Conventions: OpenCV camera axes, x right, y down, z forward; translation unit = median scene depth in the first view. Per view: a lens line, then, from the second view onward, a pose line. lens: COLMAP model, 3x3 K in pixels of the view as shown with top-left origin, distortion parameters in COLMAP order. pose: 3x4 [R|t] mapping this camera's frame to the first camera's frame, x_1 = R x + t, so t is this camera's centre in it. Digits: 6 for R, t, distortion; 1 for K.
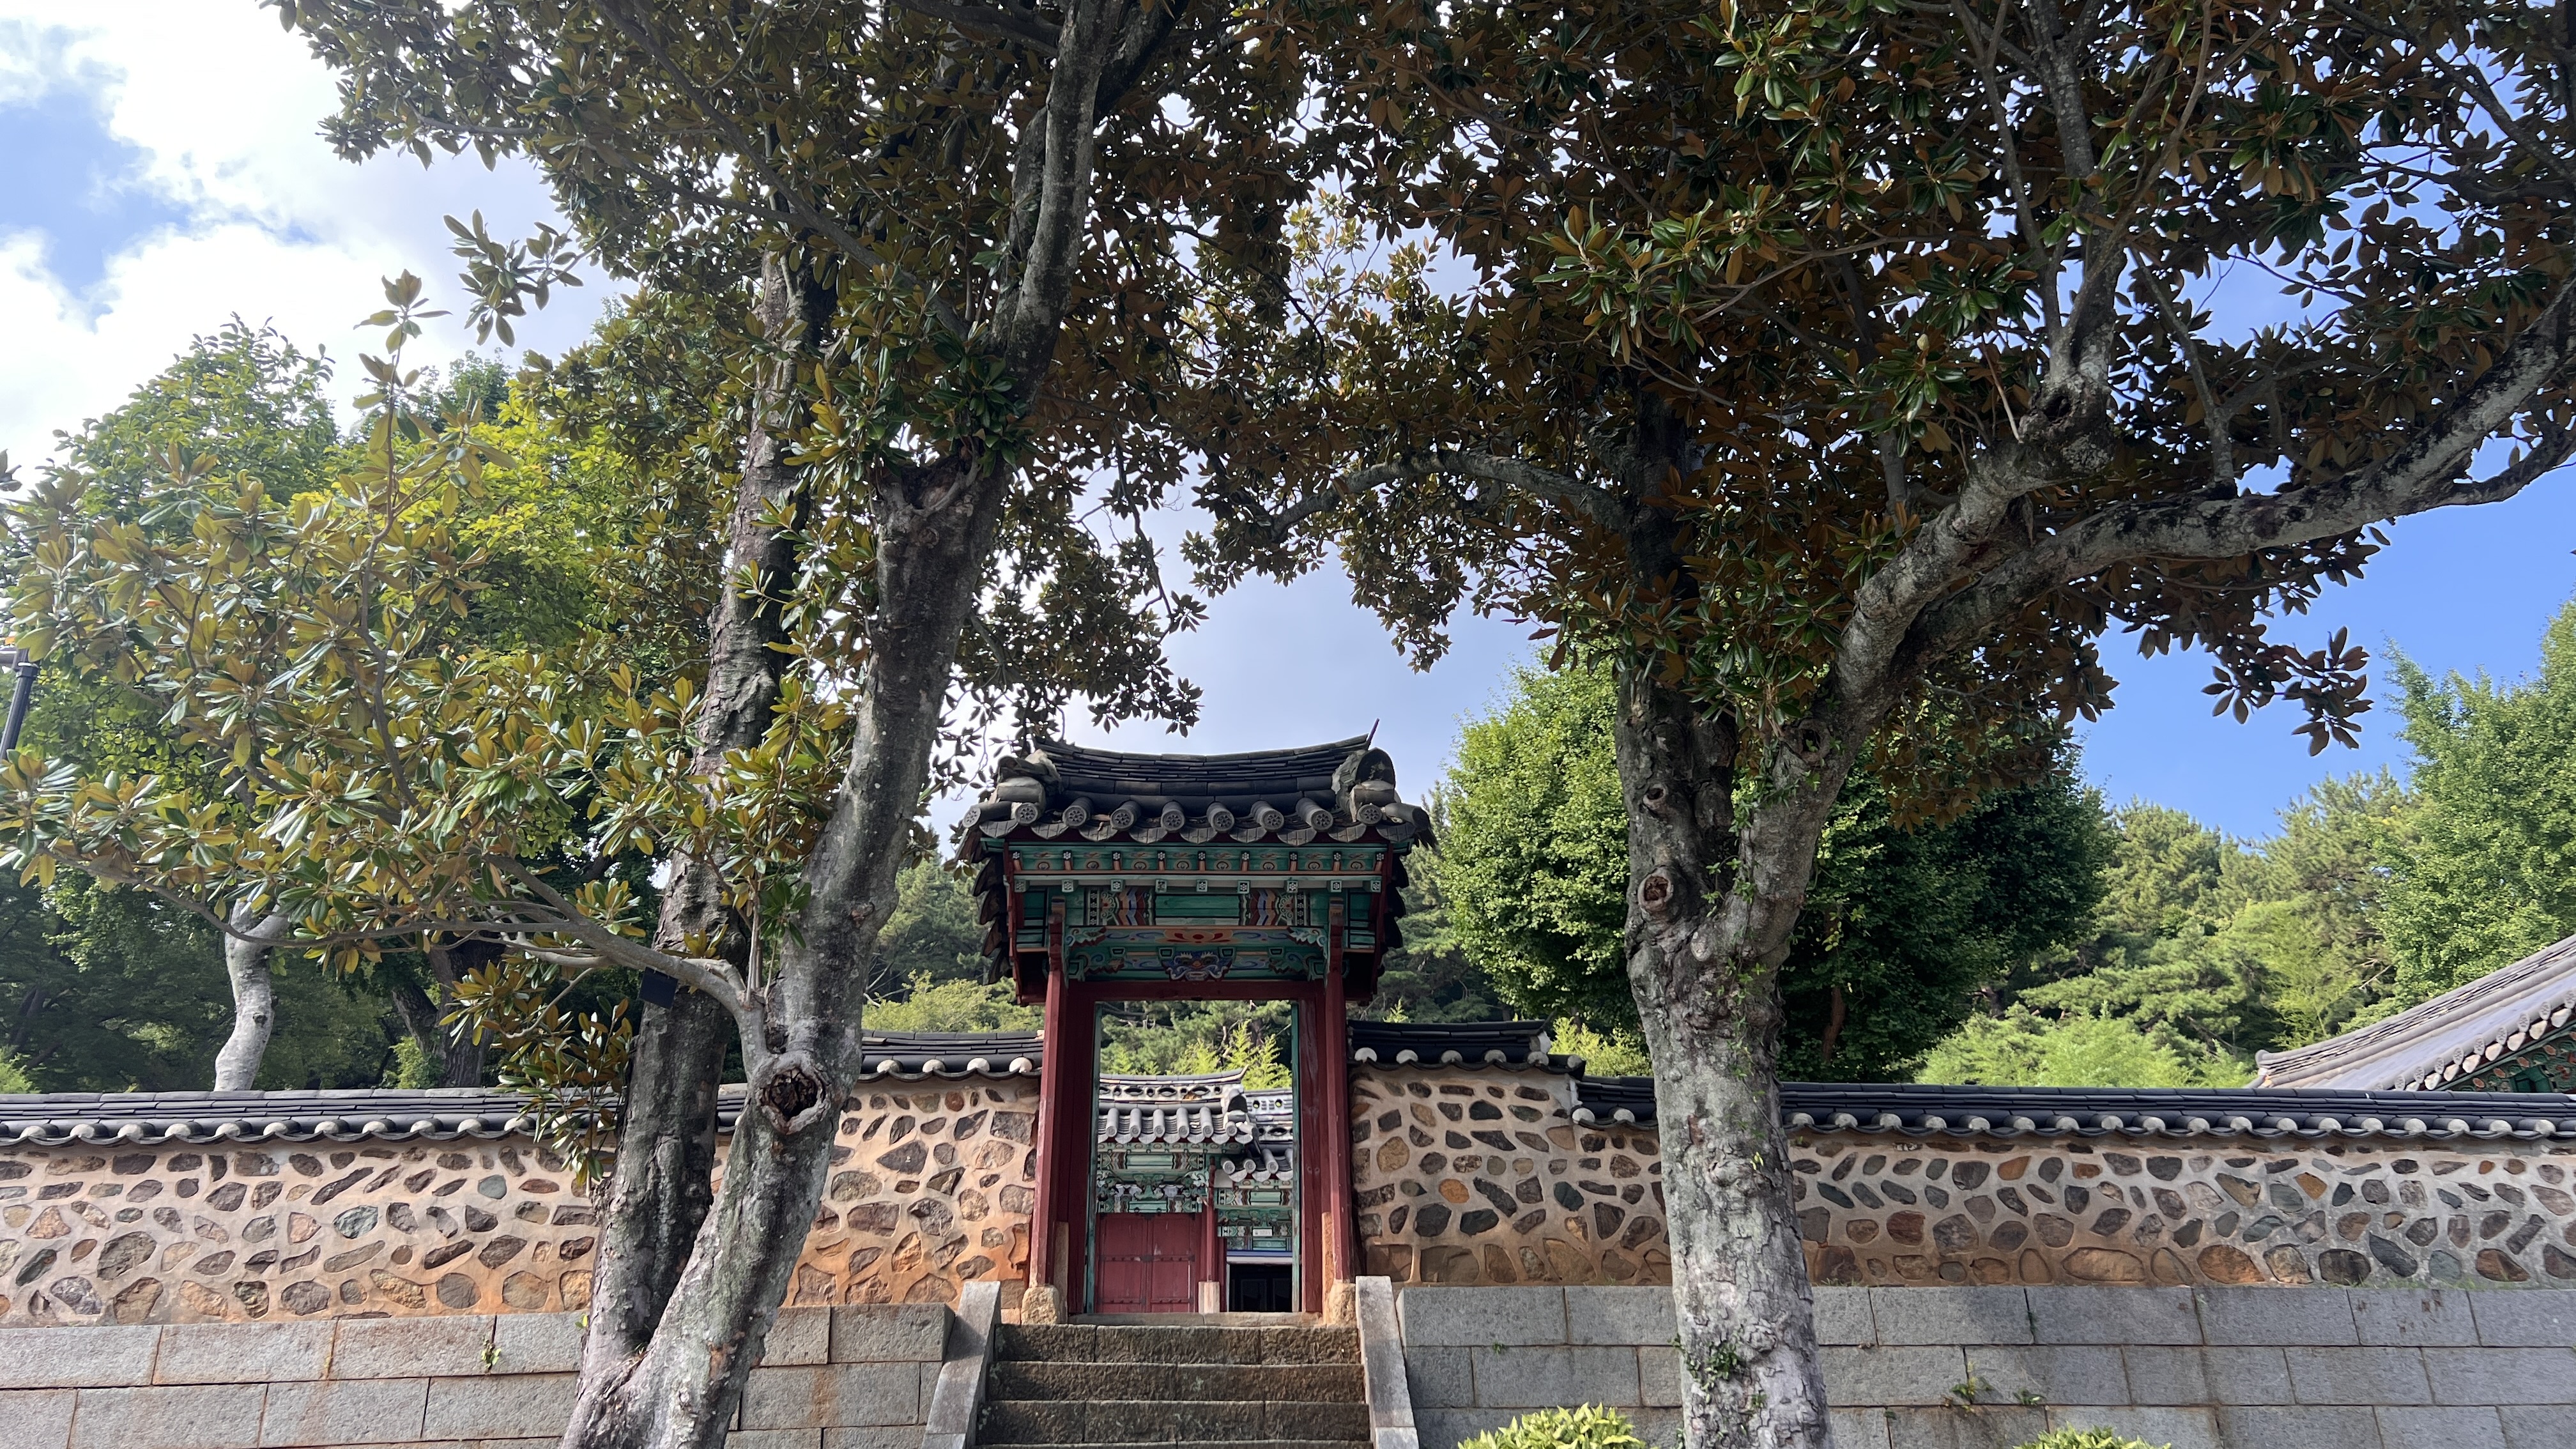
lens RADIAL K [[1919.2, 0, 1276.3], [0, 1919.2, 750.2], [0, 0, 1]] dist [0.146703, -0.223269]
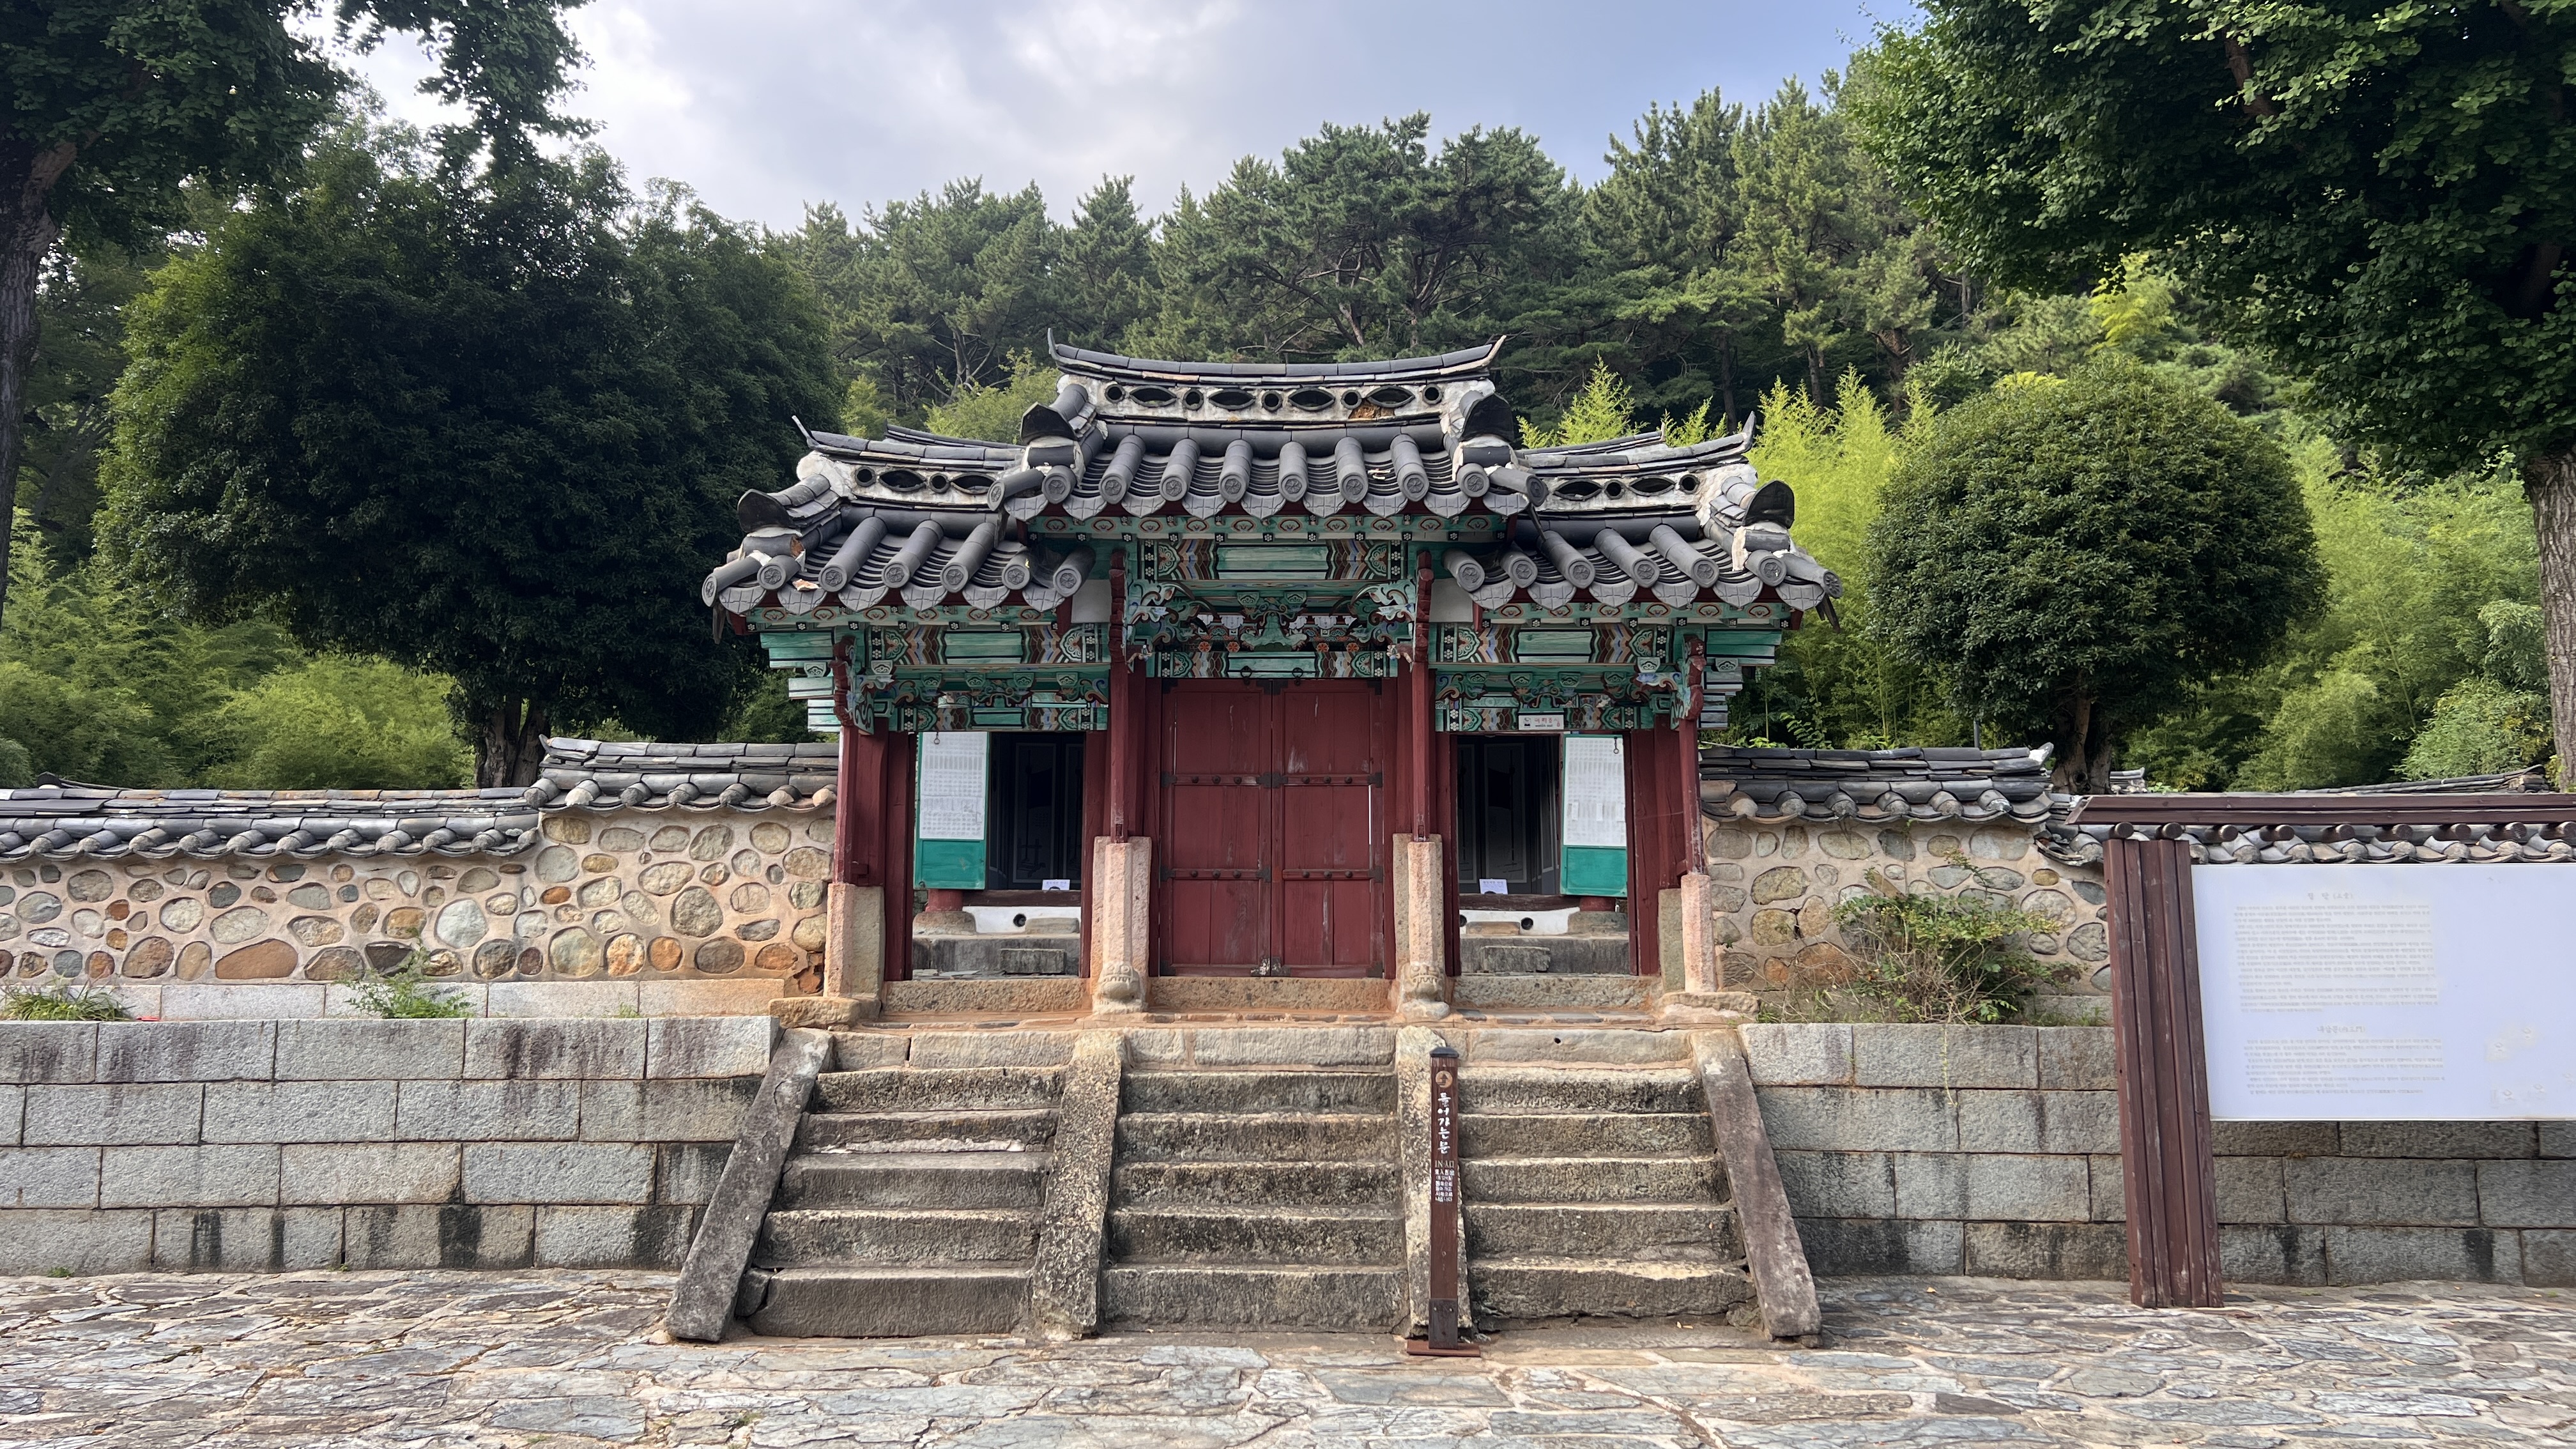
lens RADIAL K [[1919.2, 0, 1276.3], [0, 1919.2, 750.2], [0, 0, 1]] dist [0.146703, -0.223269]
pose [[0.996863, 0.000941, -0.079137, -0.032041], [0.022499, 0.955303, 0.294772, 0.129729], [0.075878, -0.295628, 0.952285, 0.594053]]
